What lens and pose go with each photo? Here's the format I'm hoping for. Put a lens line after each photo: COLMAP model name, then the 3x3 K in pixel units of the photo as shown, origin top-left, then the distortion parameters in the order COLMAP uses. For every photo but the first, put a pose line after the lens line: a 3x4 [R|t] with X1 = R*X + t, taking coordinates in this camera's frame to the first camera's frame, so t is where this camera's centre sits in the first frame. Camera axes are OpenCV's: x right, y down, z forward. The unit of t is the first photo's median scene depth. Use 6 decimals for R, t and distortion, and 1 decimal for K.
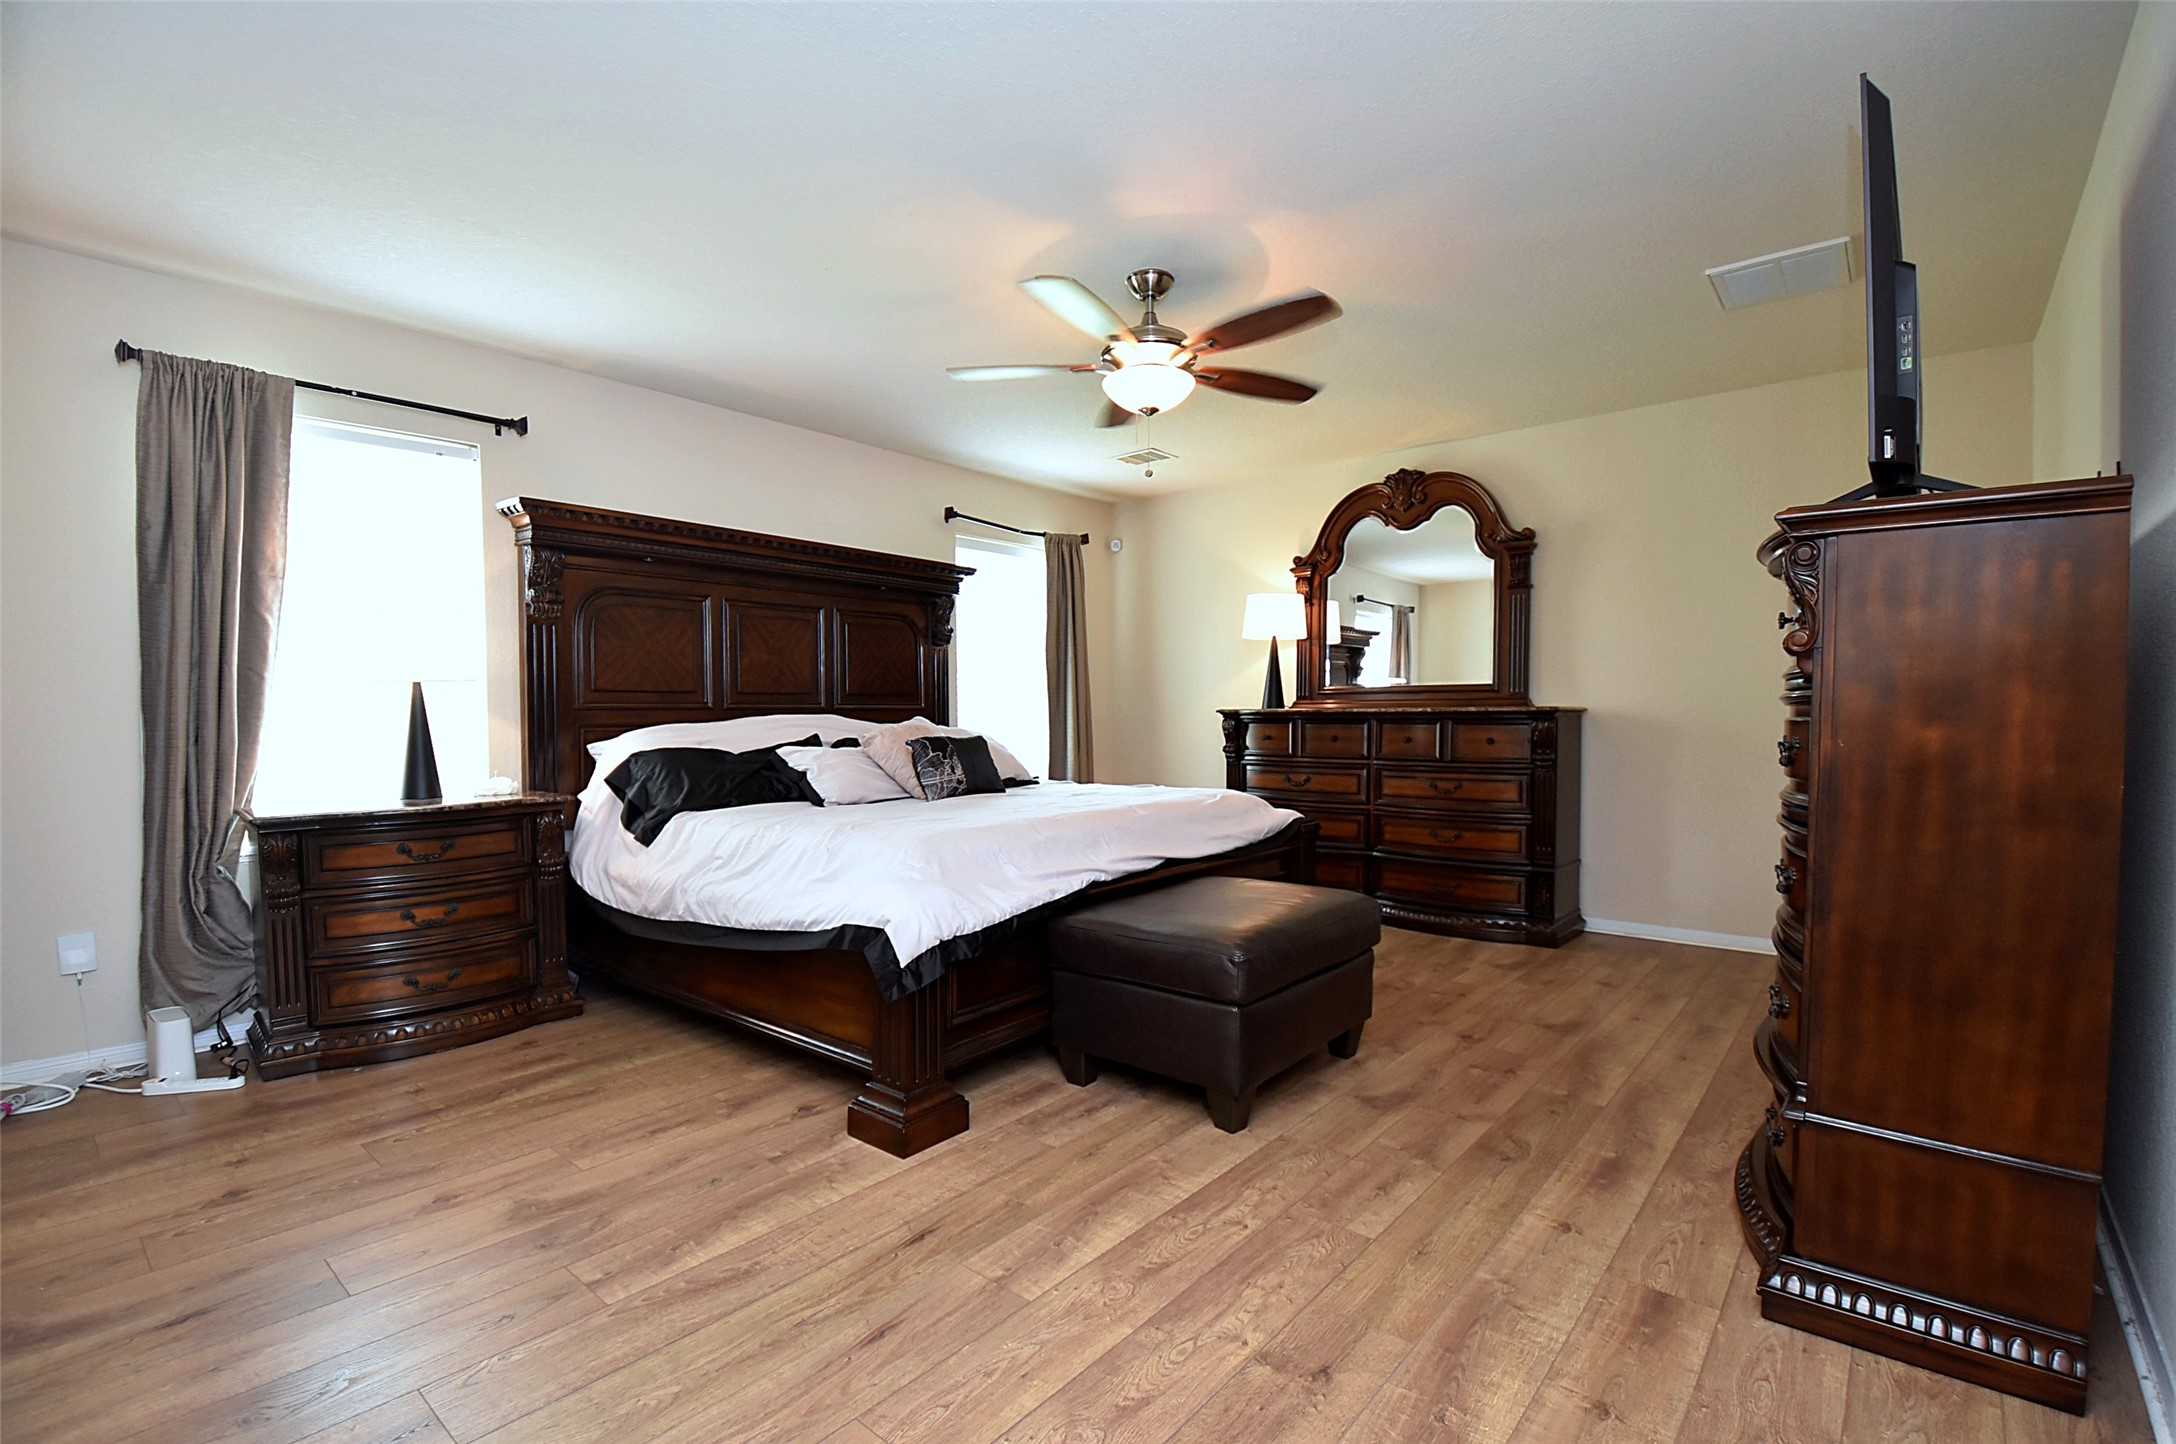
lens RADIAL K [[986.3, 0, 1084.1], [0, 986.3, 708.1], [0, 0, 1]] dist [0.020504, -0.000098]
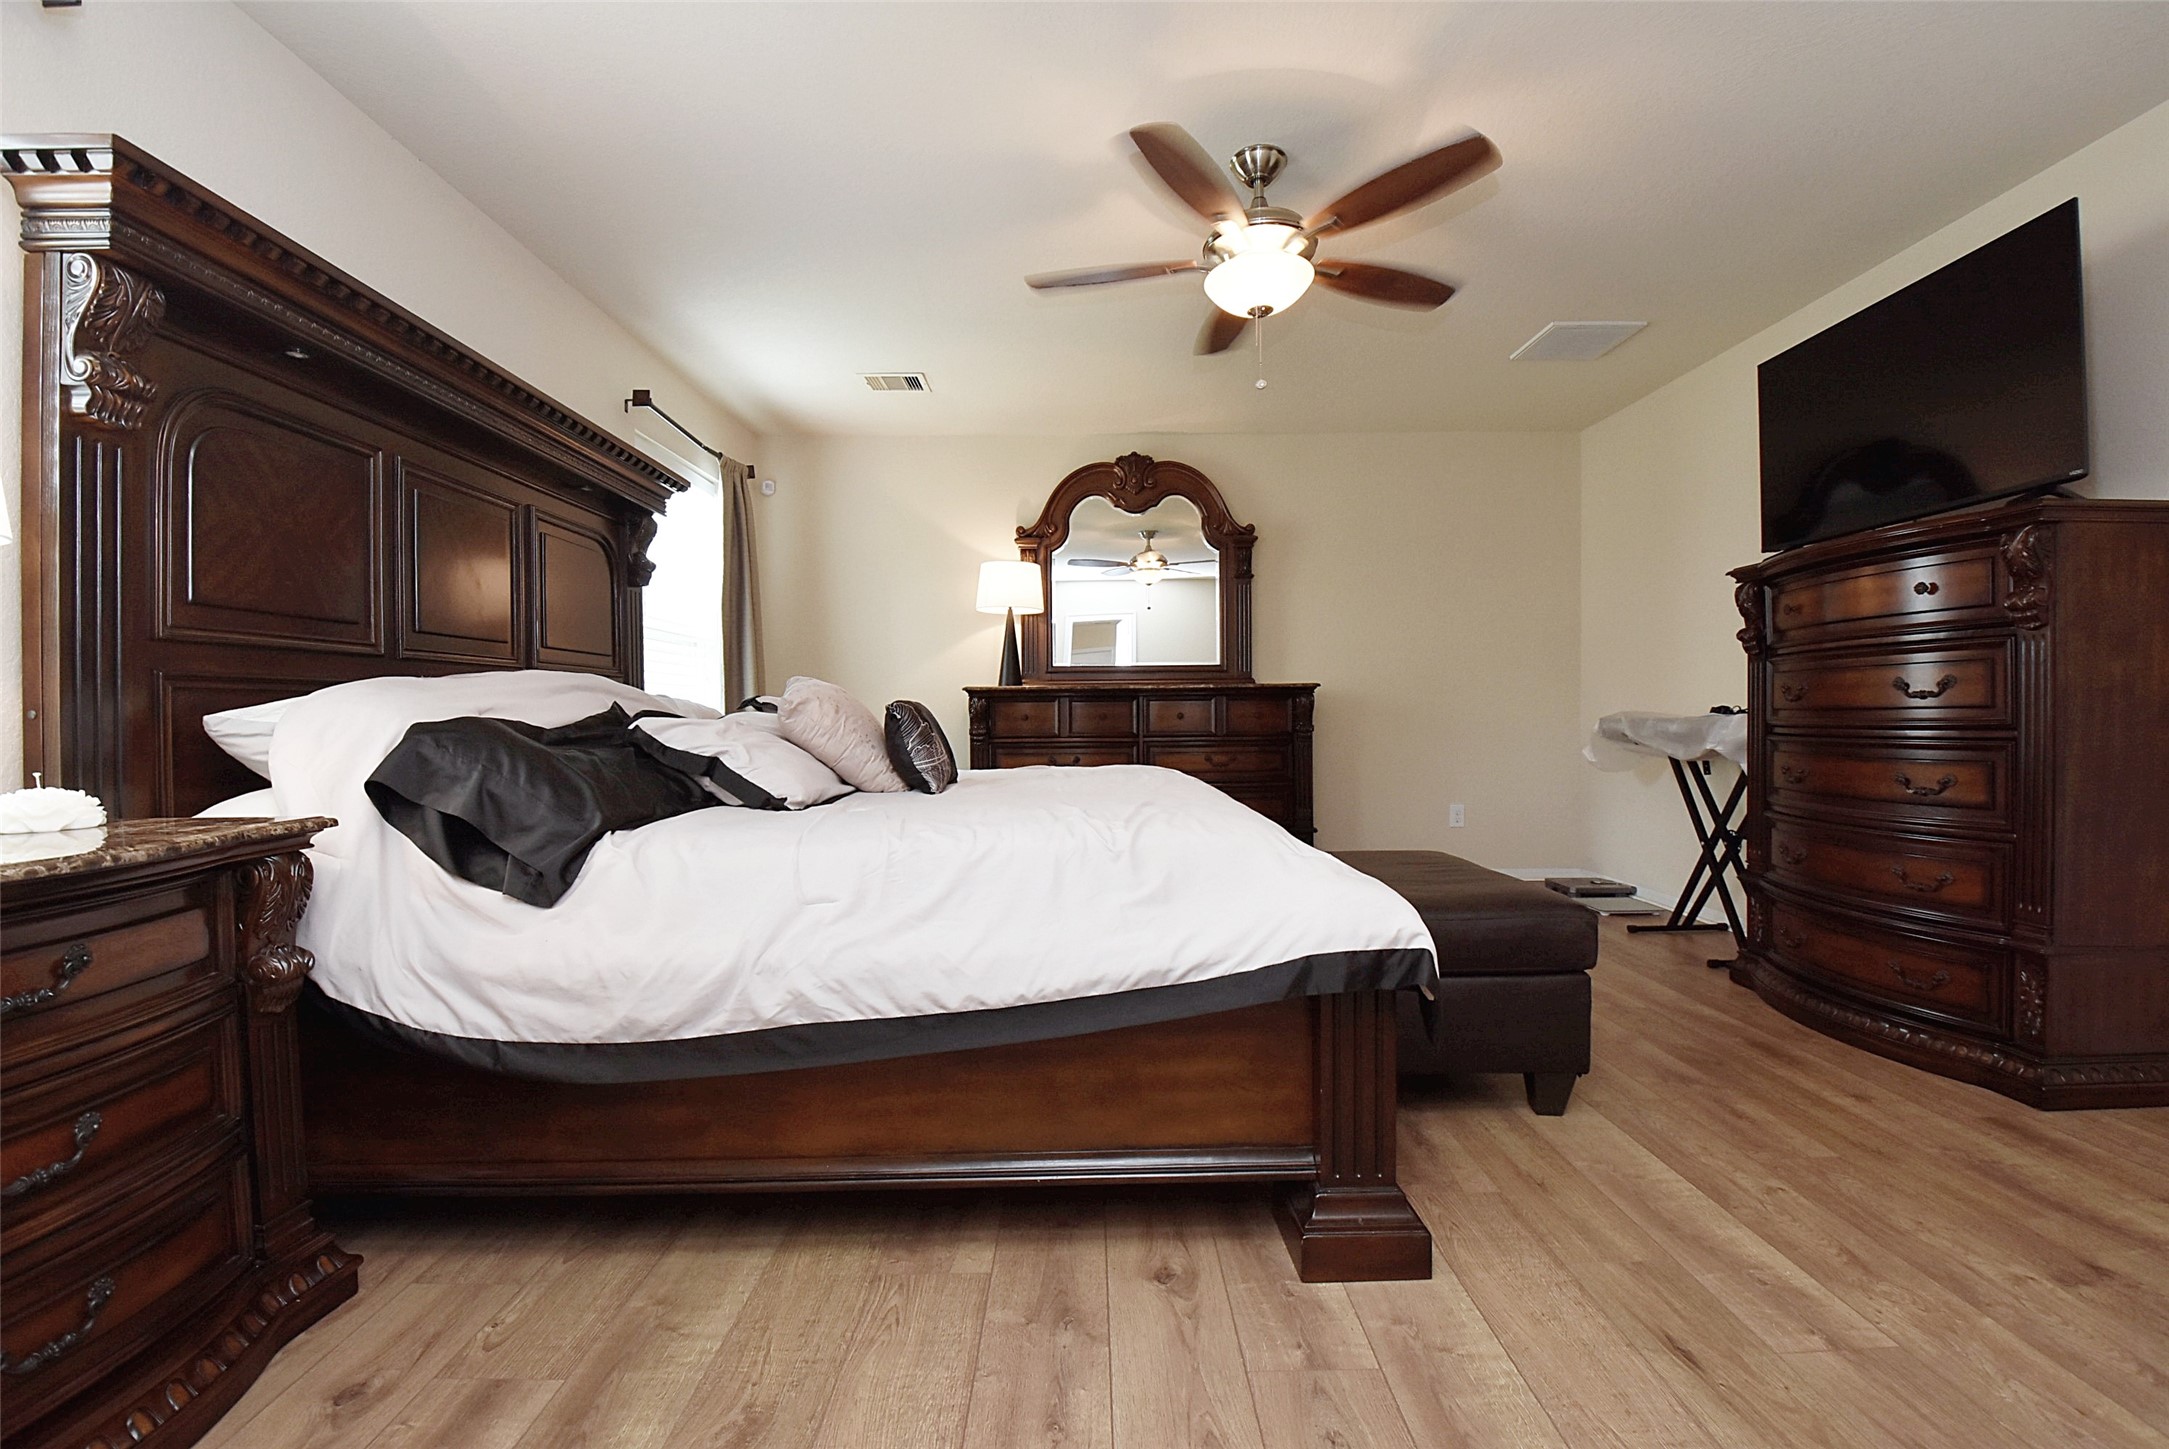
lens RADIAL K [[950.4, 0, 1088.8], [0, 950.4, 716.5], [0, 0, 1]] dist [0.025965, -0.027604]
pose [[0.750199, -0.002039, 0.661209, -0.577091], [0.003343, 0.999994, -0.000709, 0.048355], [-0.661203, 0.002742, 0.750202, 0.480031]]
